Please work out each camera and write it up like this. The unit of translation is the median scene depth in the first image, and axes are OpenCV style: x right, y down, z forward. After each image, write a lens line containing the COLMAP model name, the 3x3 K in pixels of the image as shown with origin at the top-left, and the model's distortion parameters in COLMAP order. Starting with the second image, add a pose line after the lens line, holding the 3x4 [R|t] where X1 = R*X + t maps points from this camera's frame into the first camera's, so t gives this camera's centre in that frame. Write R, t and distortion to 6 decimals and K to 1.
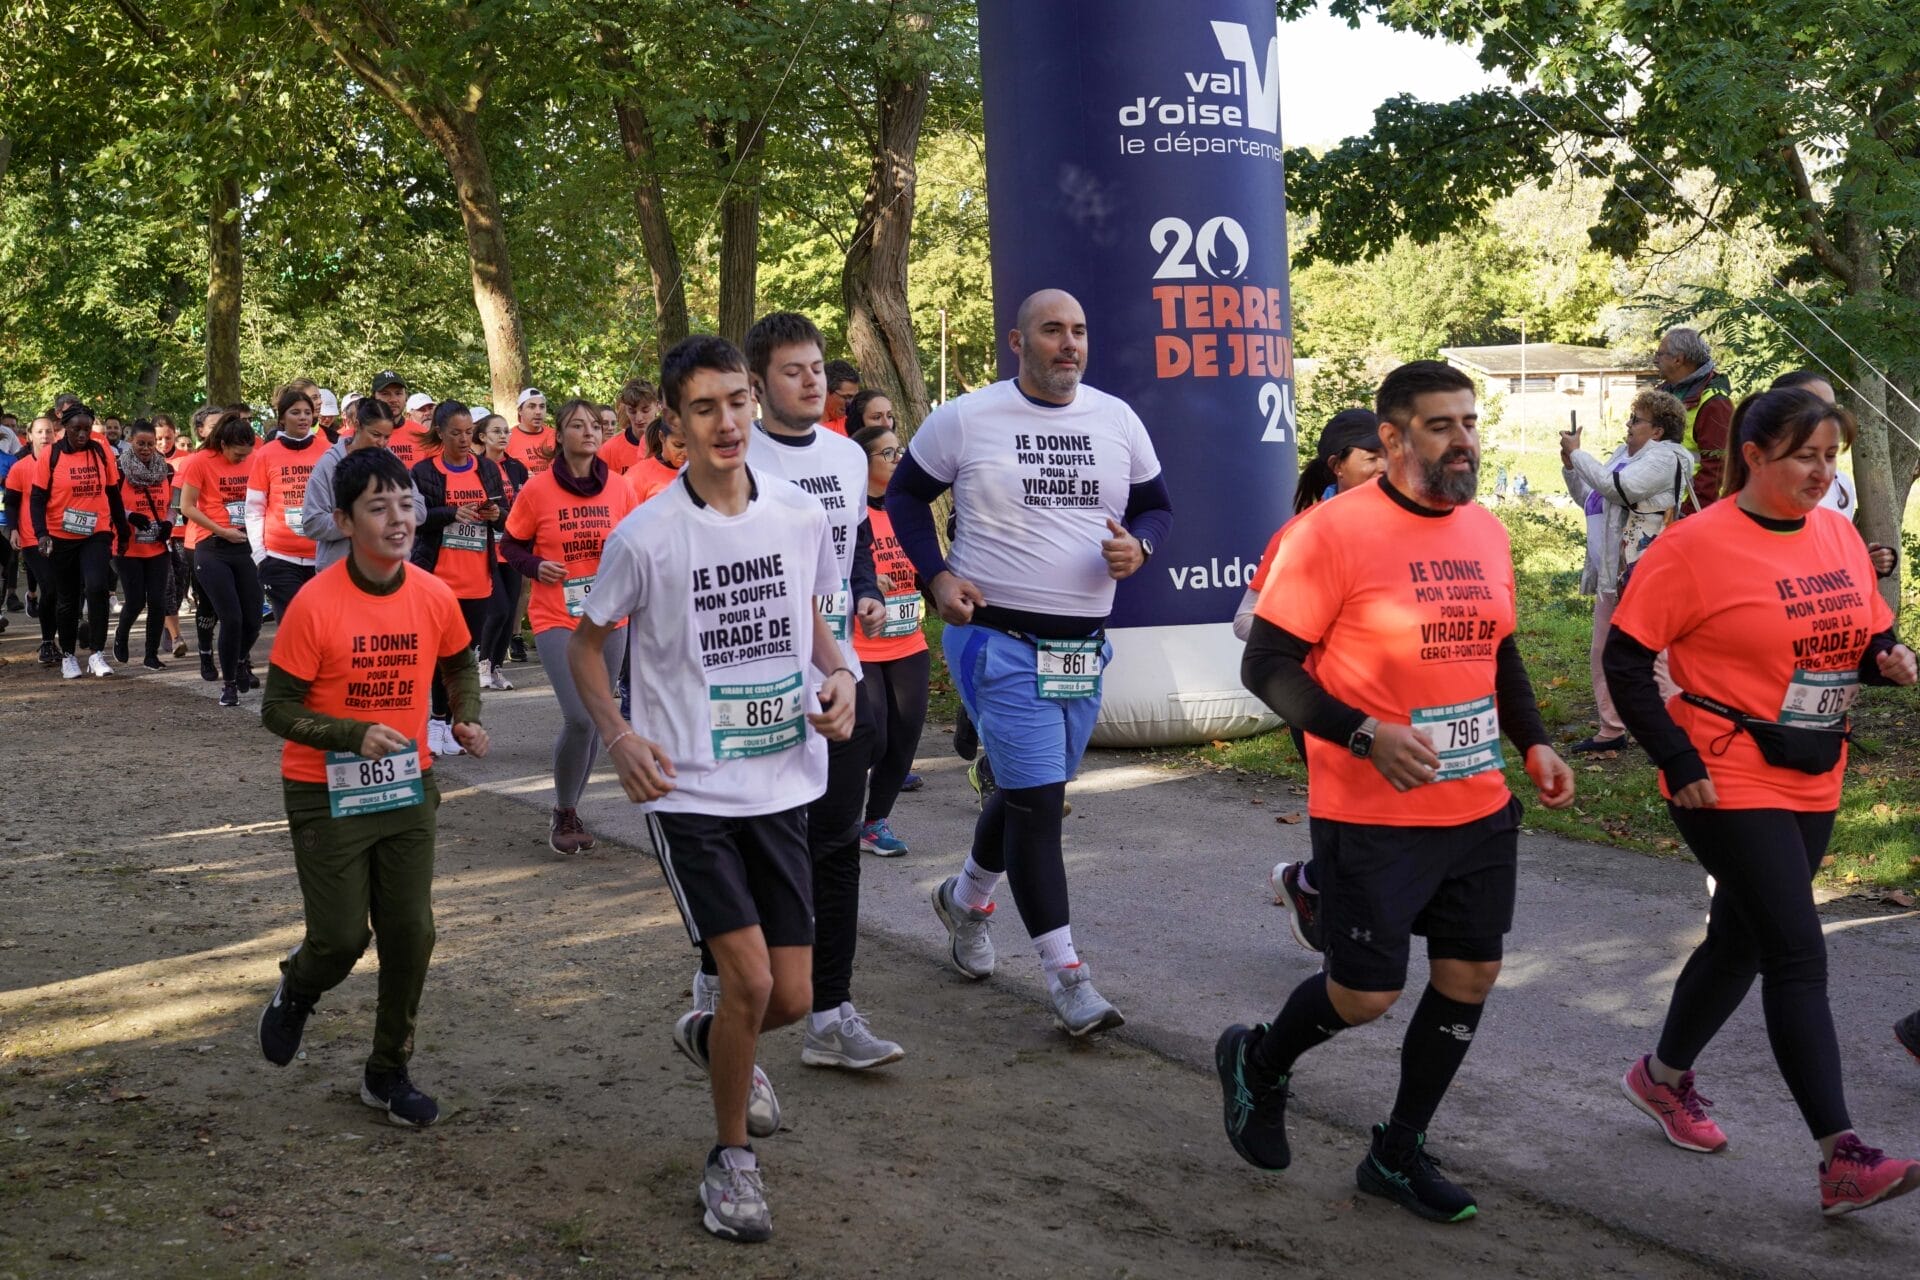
lens RADIAL K [[2408.0, 0, 930.3], [0, 2408.0, 652.1], [0, 0, 1]] dist [-0.013234, 0.000000]
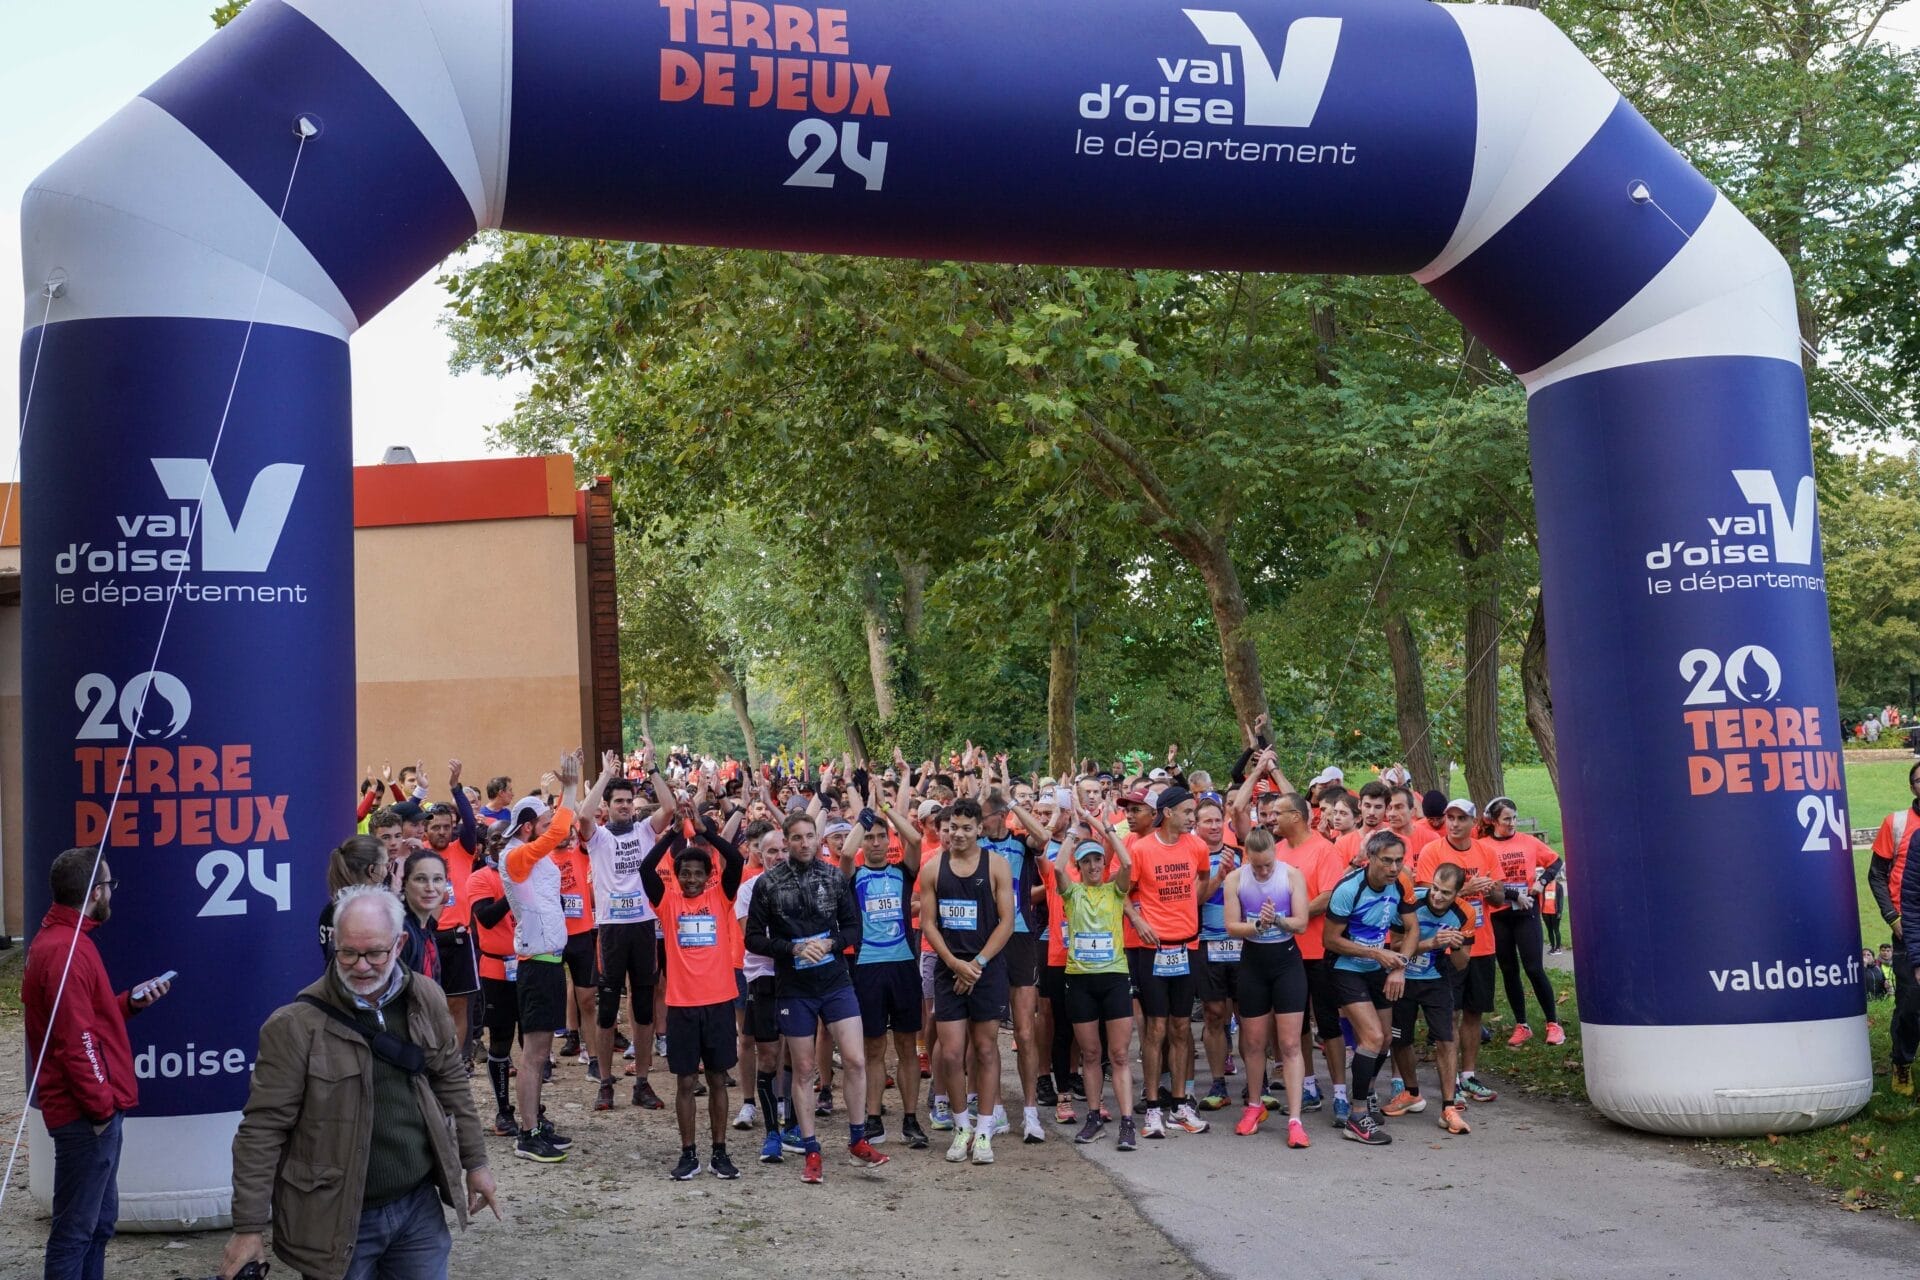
lens RADIAL K [[2153.9, 0, 949.5], [0, 2153.9, 640.1], [0, 0, 1]] dist [-0.010672, 0.000000]
pose [[0.924373, -0.040663, -0.379317, 0.106269], [-0.012634, 0.990495, -0.136969, -0.031013], [0.381281, 0.131403, 0.915073, -0.020804]]
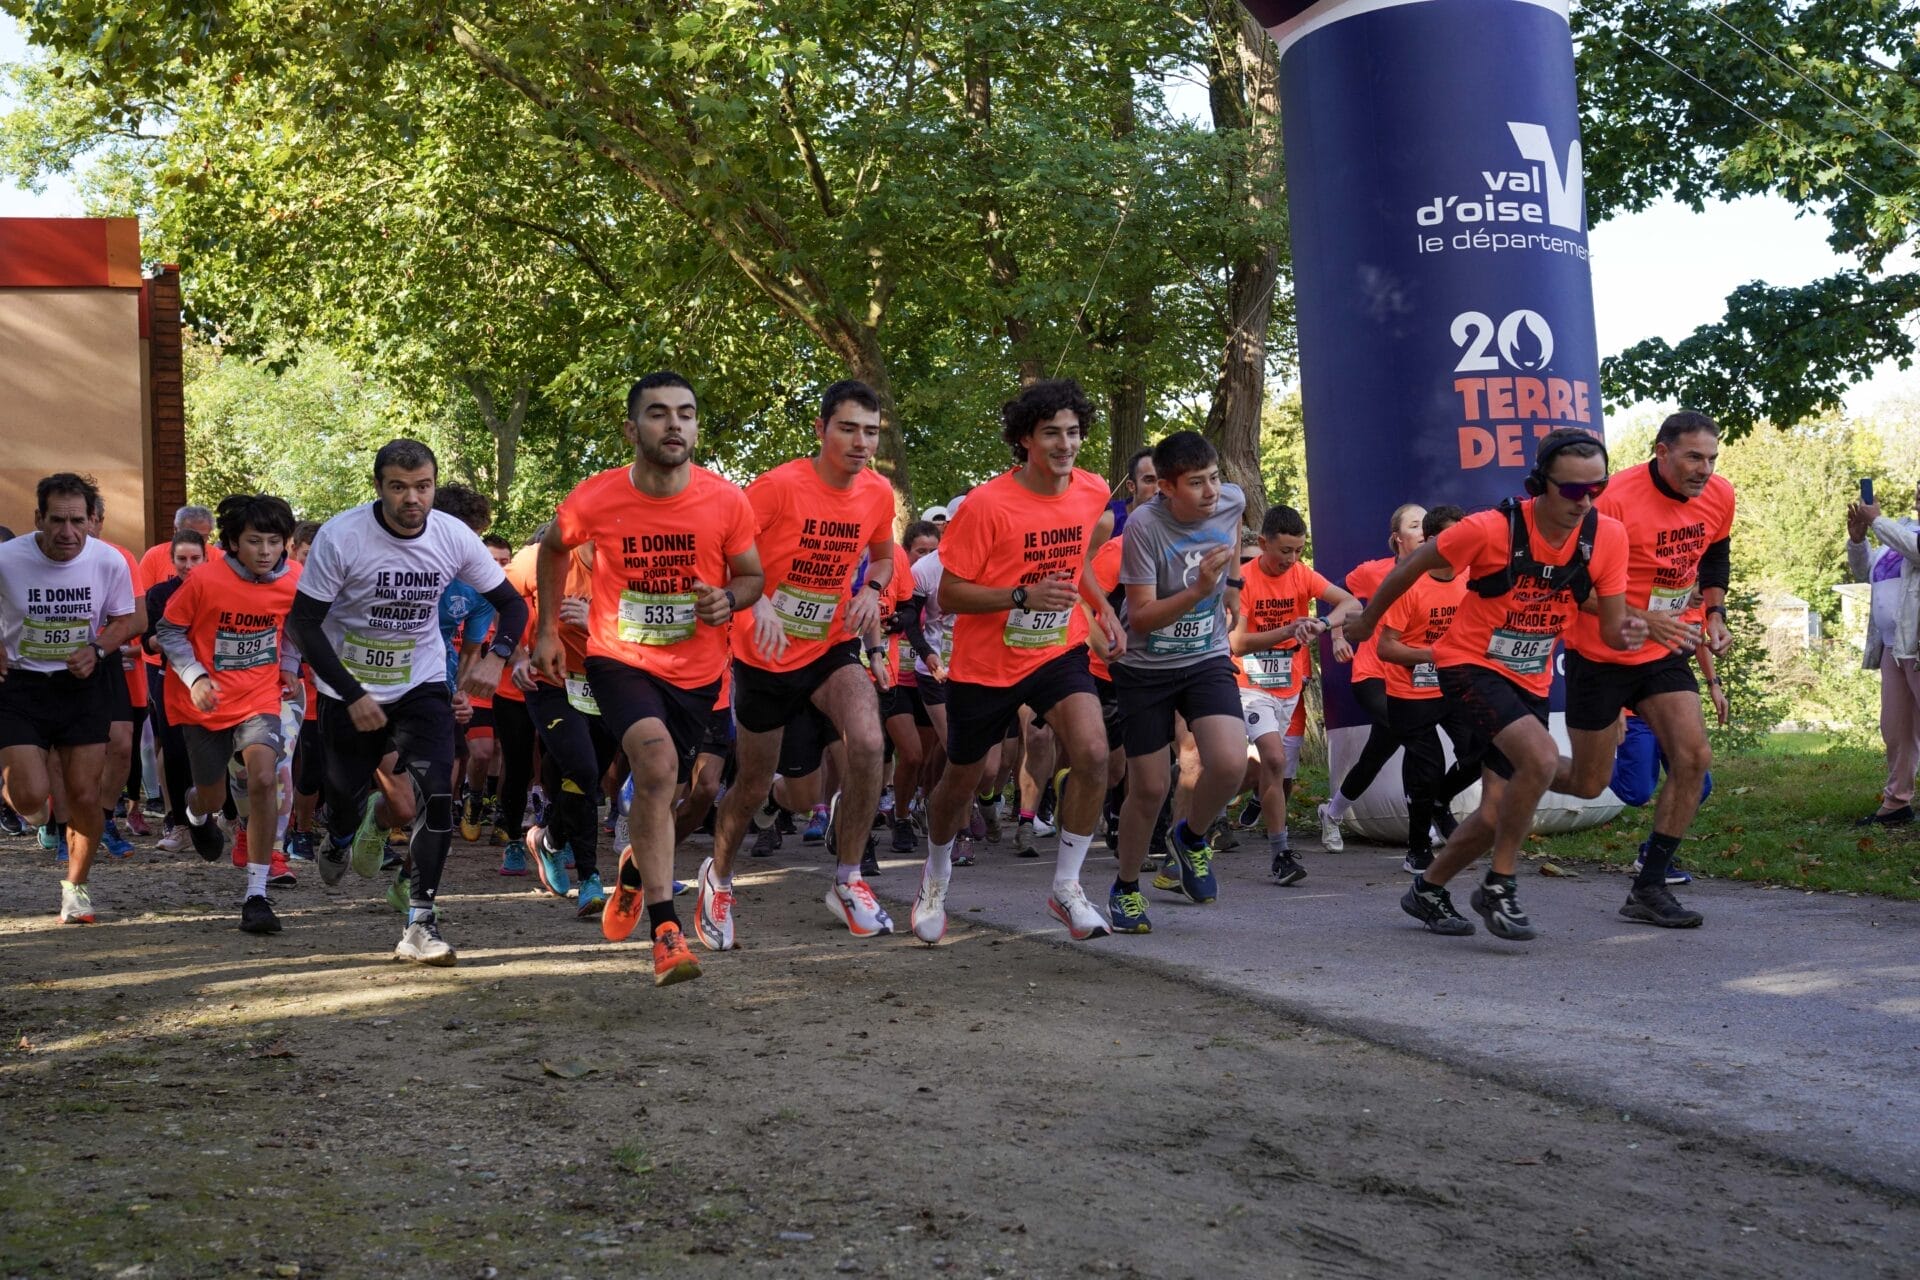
lens RADIAL K [[2153.9, 0, 970.7], [0, 2153.9, 649.5], [0, 0, 1]] dist [-0.010672, 0.000000]
pose [[0.983916, -0.016924, -0.177826, 0.034964], [-0.002884, 0.993867, -0.110543, 0.041322], [0.178606, 0.109278, 0.977833, 0.064073]]
